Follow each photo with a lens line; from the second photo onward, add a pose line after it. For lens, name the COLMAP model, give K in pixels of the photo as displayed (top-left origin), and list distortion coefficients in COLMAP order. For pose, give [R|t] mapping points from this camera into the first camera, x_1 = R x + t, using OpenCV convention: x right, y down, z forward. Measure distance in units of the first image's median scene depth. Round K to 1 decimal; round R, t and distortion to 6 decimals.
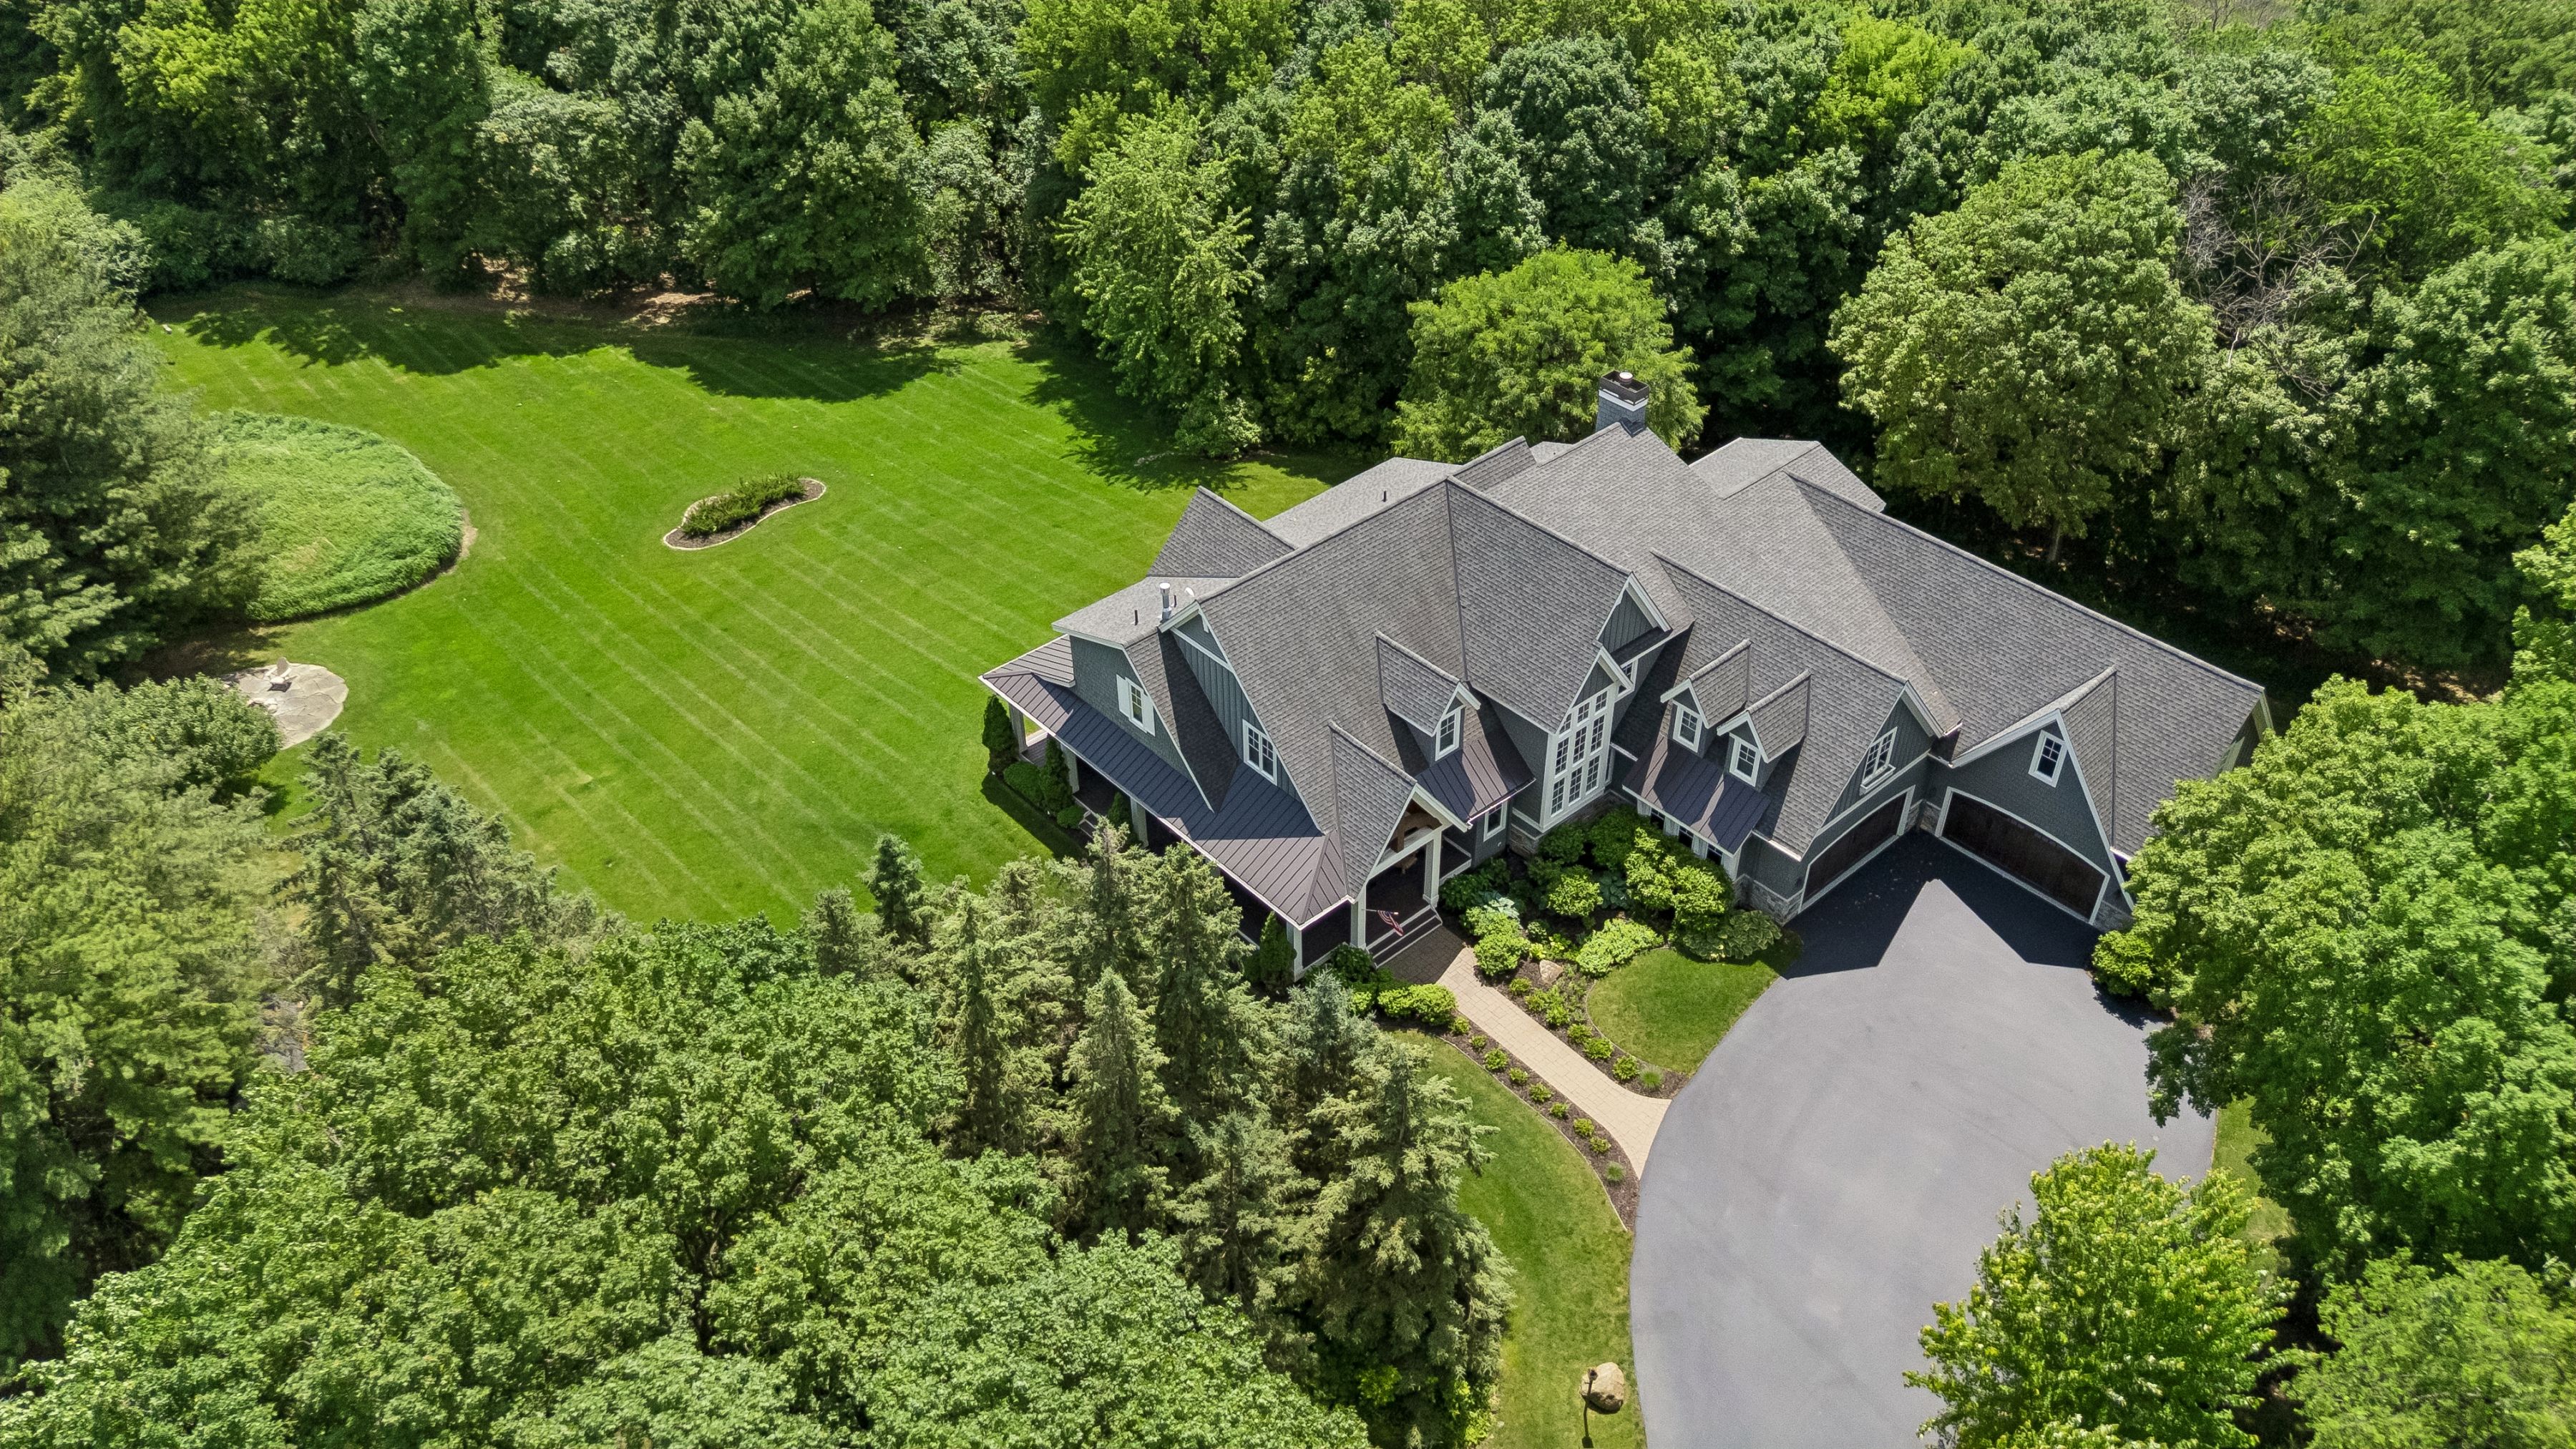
lens RADIAL K [[1893.6, 0, 1289.0], [0, 1893.6, 716.6], [0, 0, 1]] dist [0.063480, -0.055023]
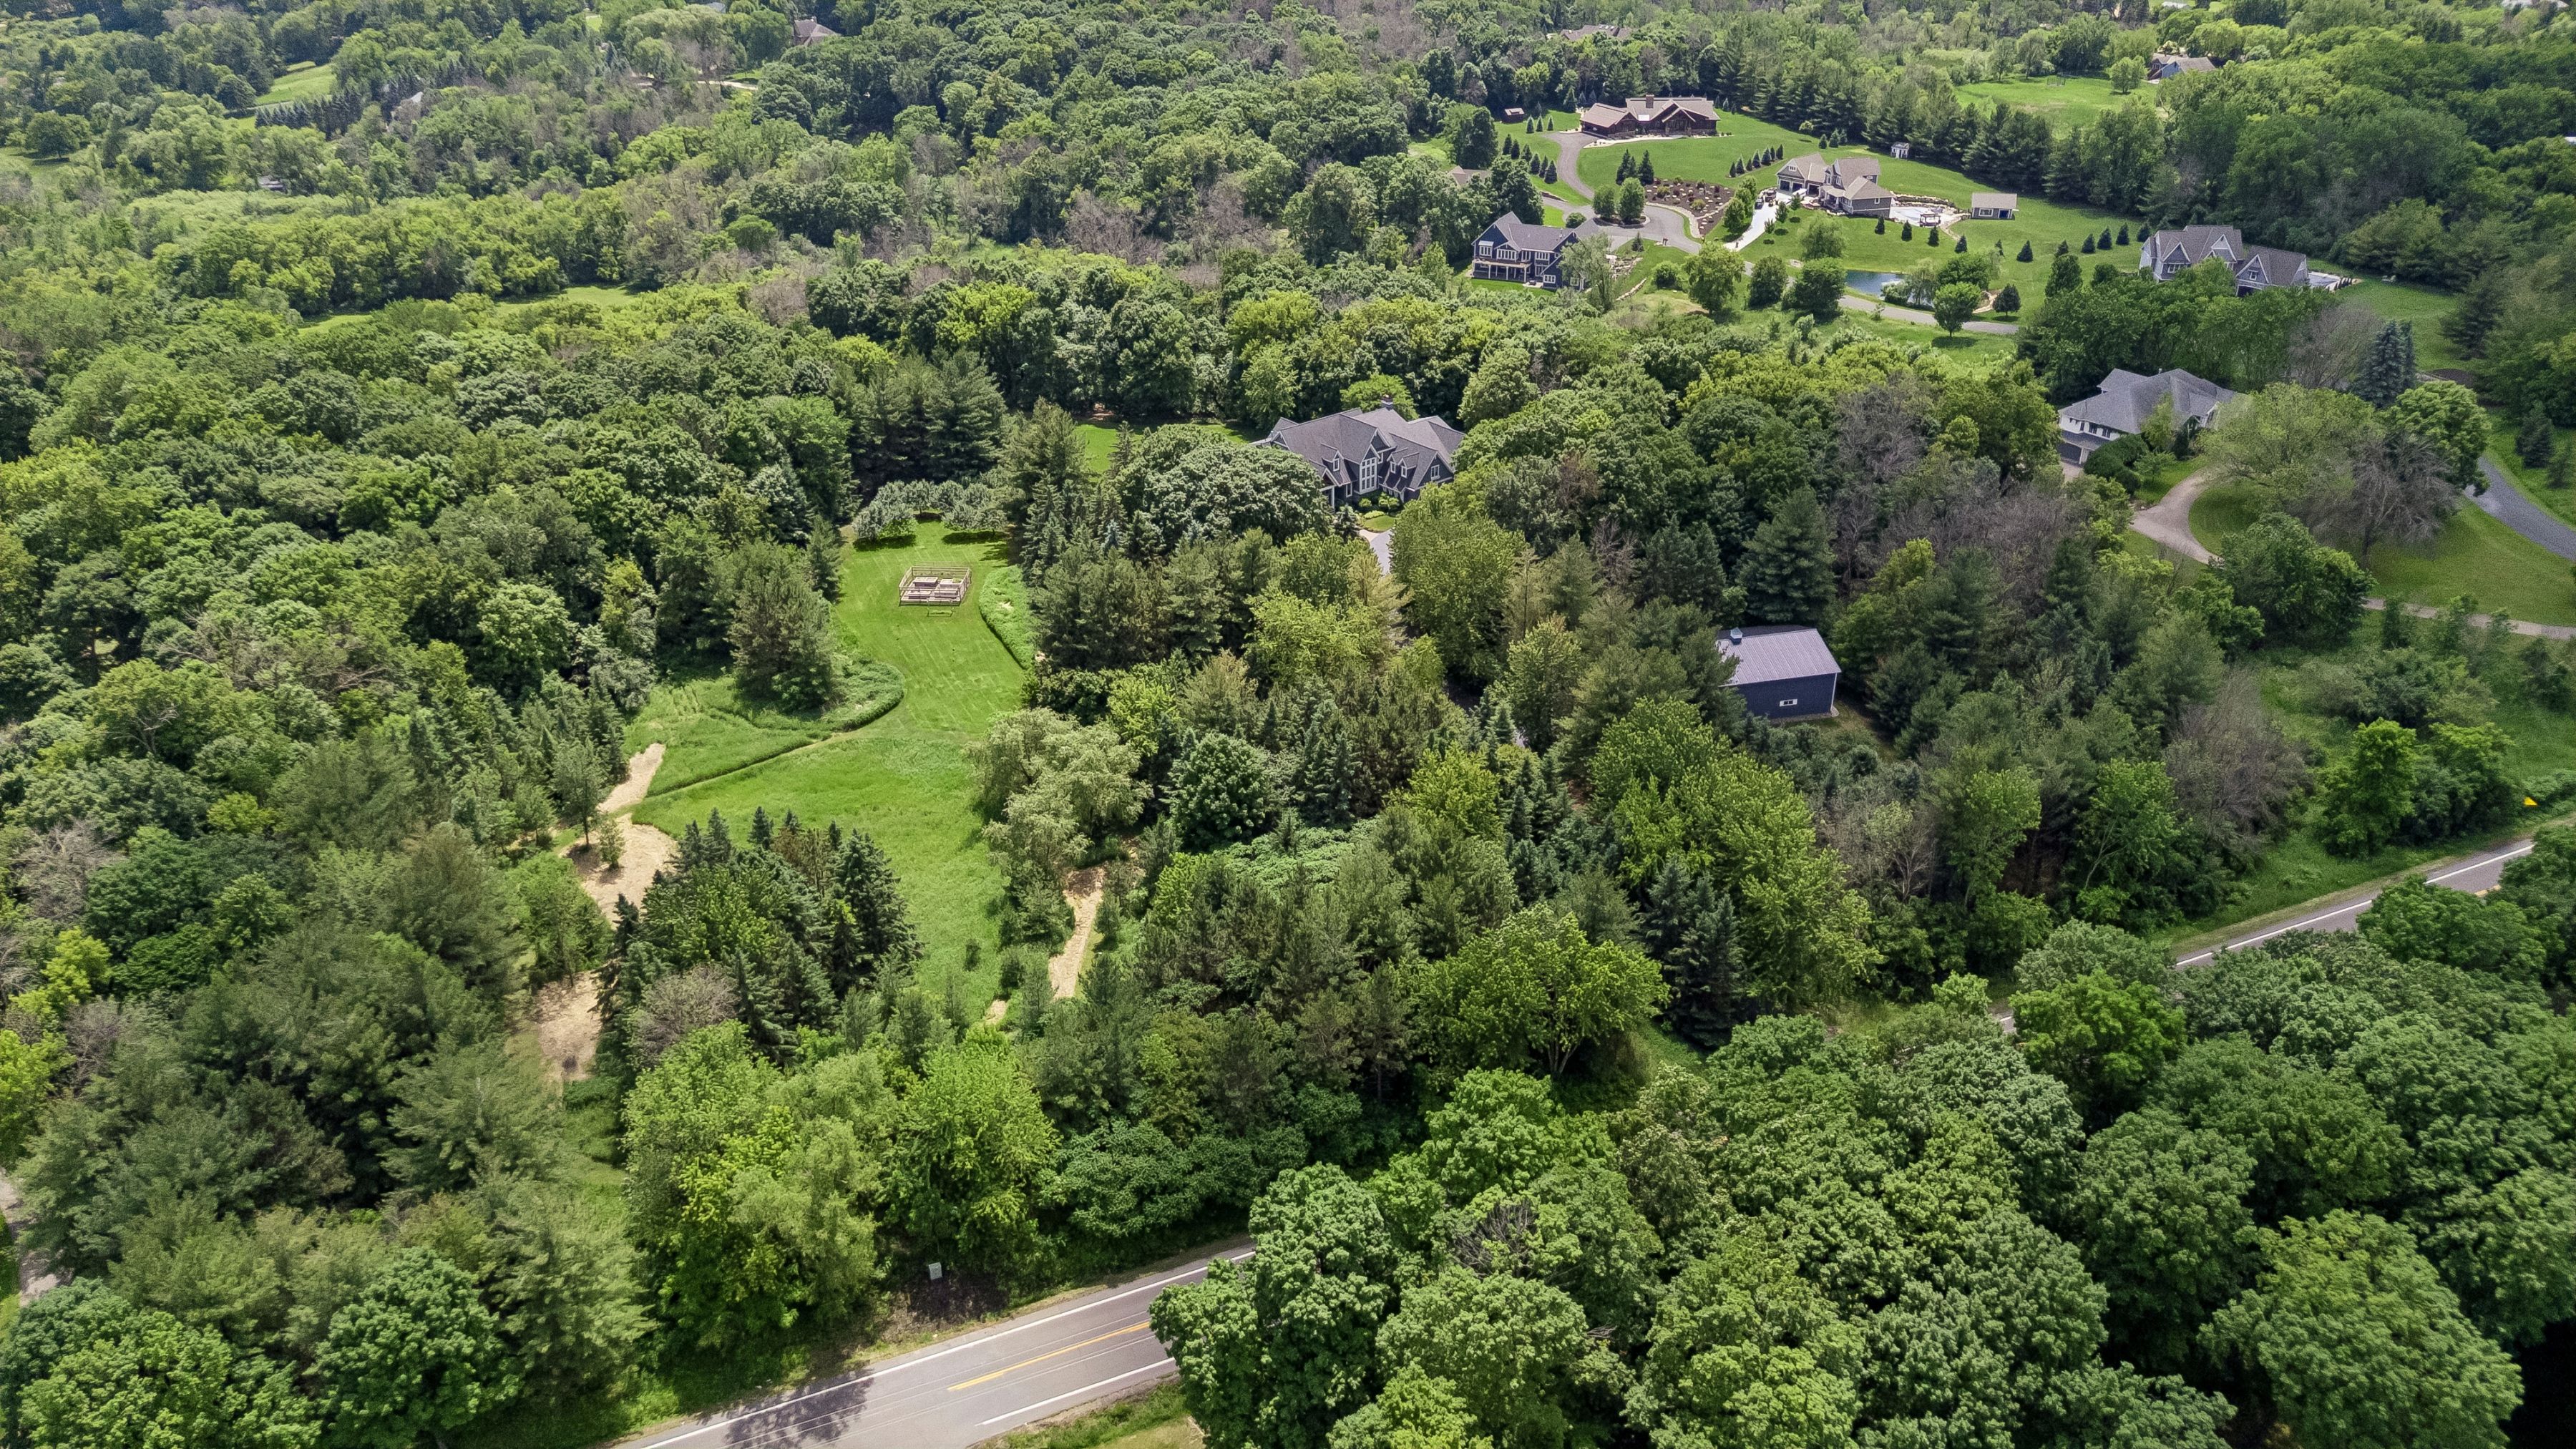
lens RADIAL K [[1893.6, 0, 1301.3], [0, 1893.6, 729.4], [0, 0, 1]] dist [0.063480, -0.055023]
pose [[0.998975, 0.019798, -0.040699, 0.141269], [-0.026853, 0.983143, -0.180858, 1.016782], [0.036432, 0.181765, 0.982667, -2.305010]]
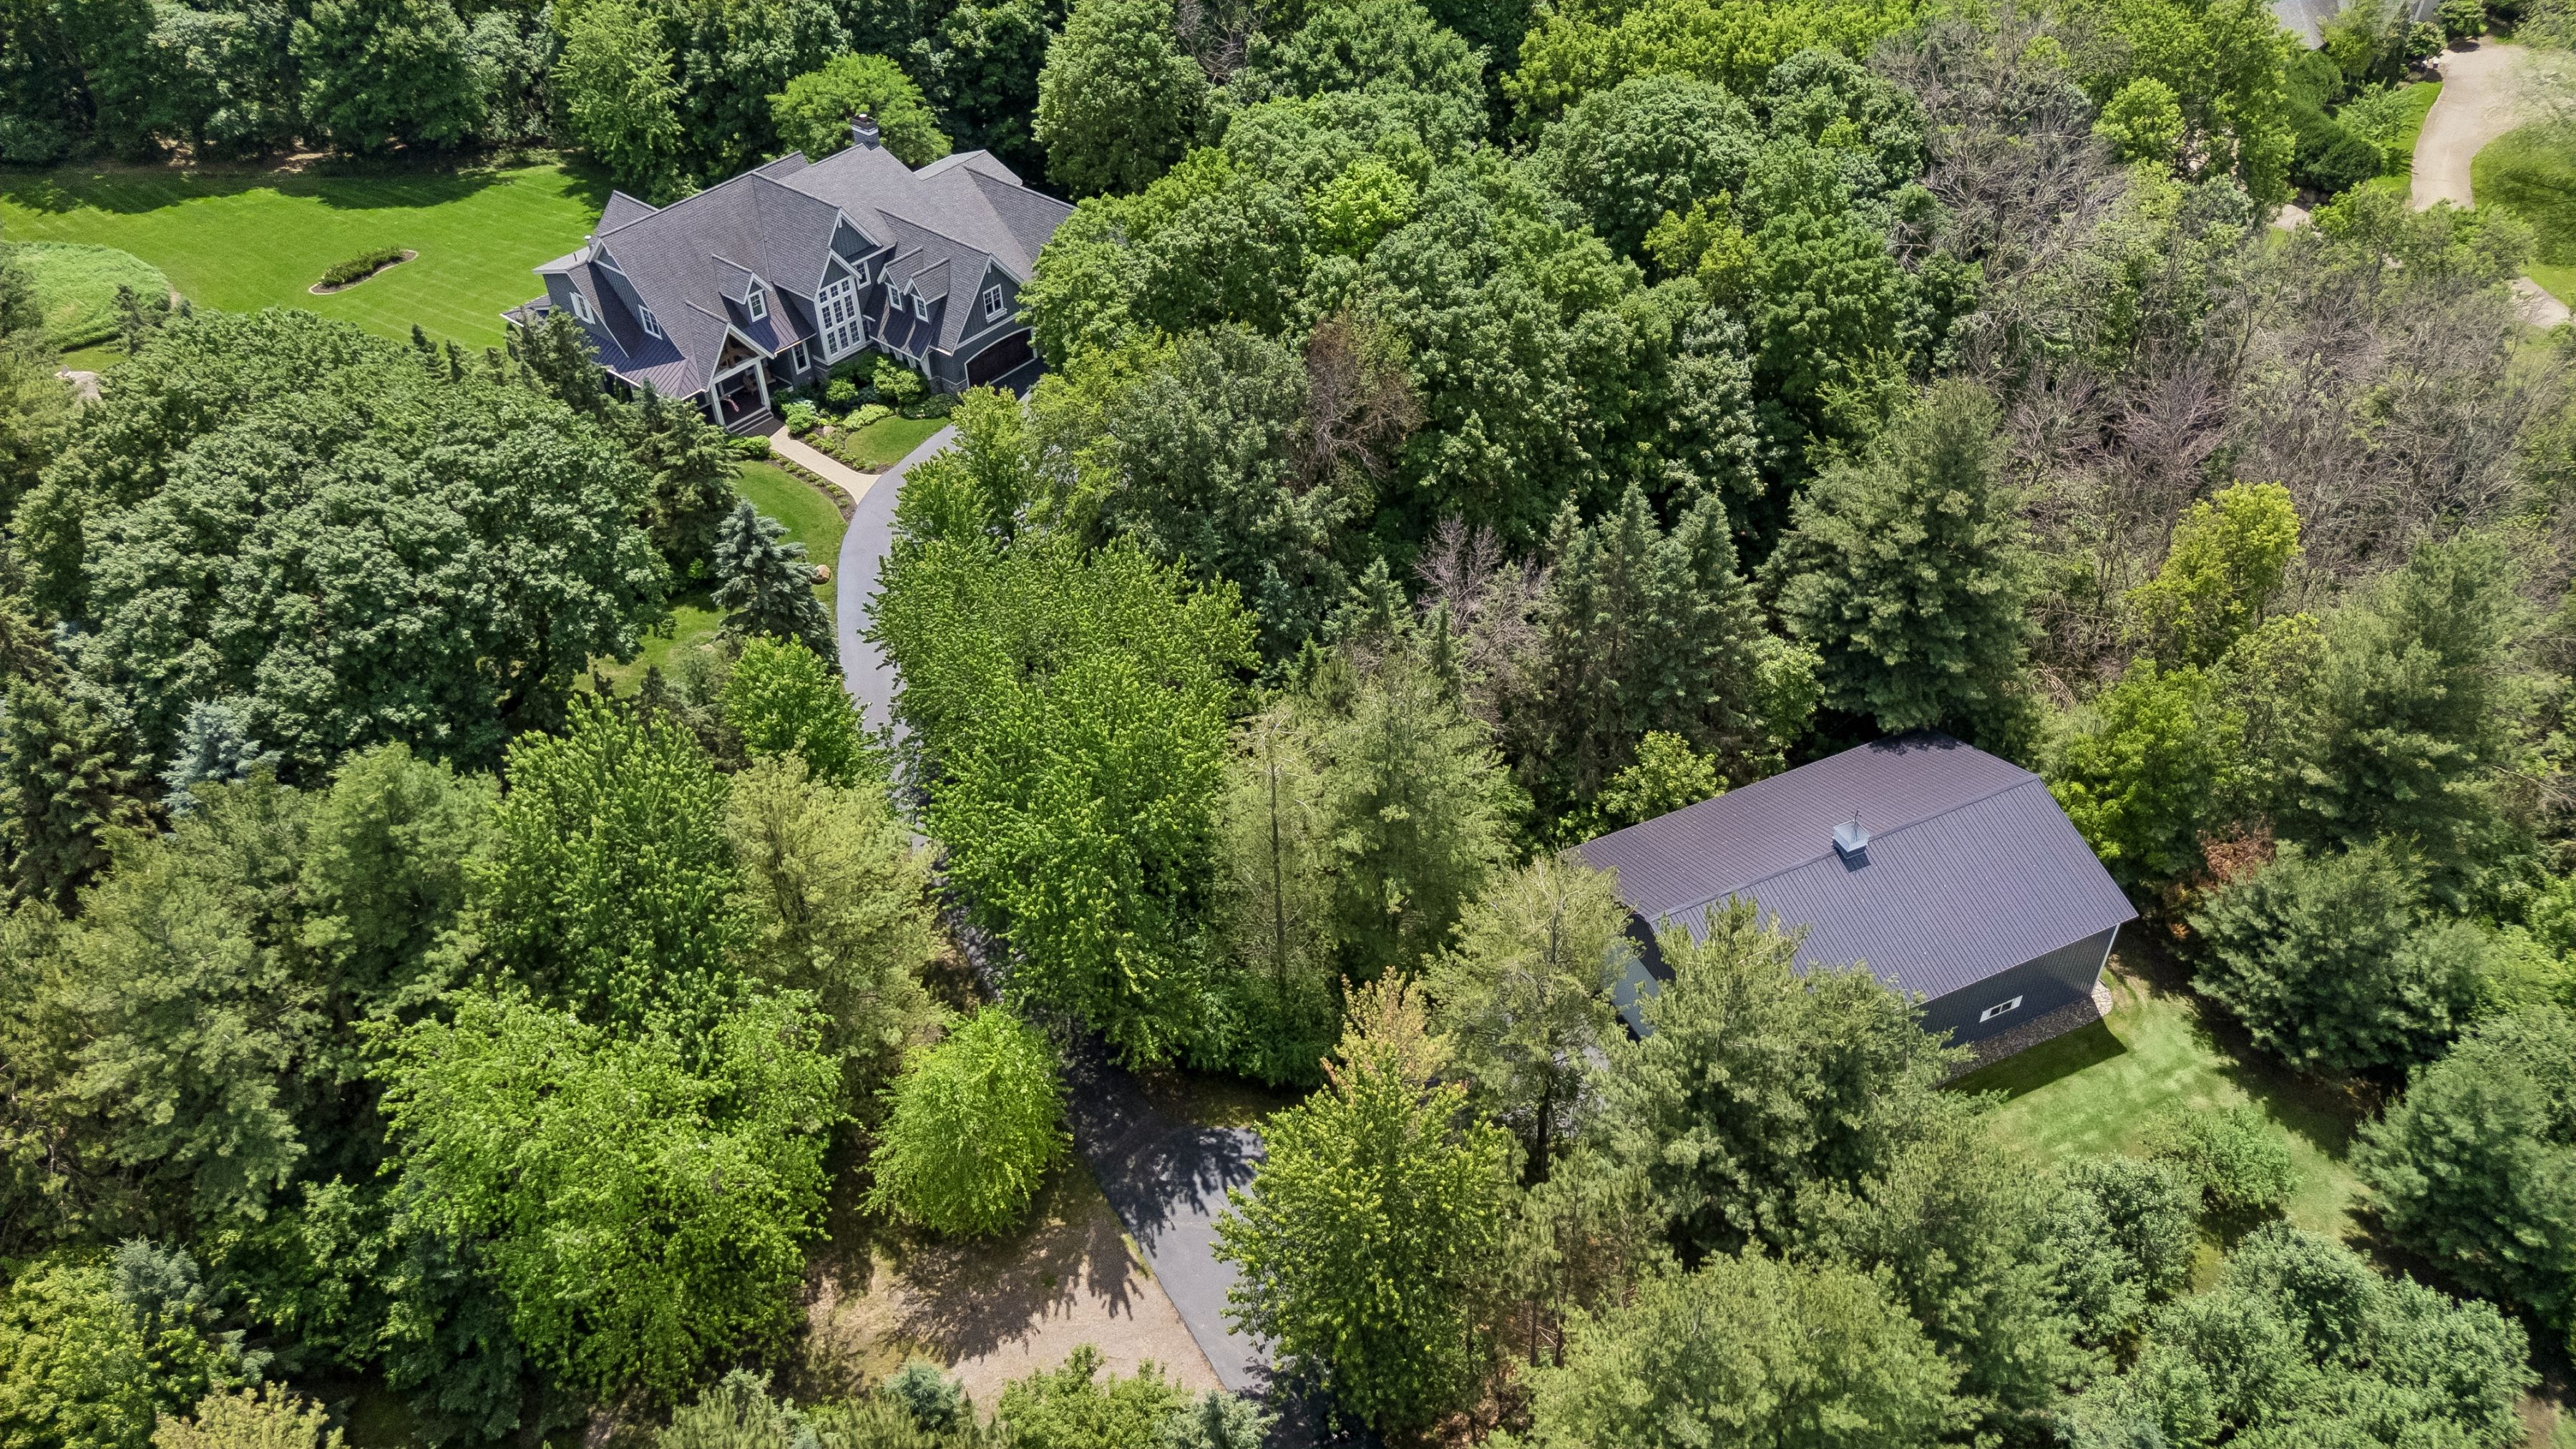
lens RADIAL K [[1893.6, 0, 1293.0], [0, 1893.6, 734.6], [0, 0, 1]] dist [0.063480, -0.055023]
pose [[0.987444, -0.108198, 0.115095, 0.249510], [0.103965, 0.993686, 0.042184, 0.293056], [-0.118933, -0.029688, 0.992458, -0.673388]]
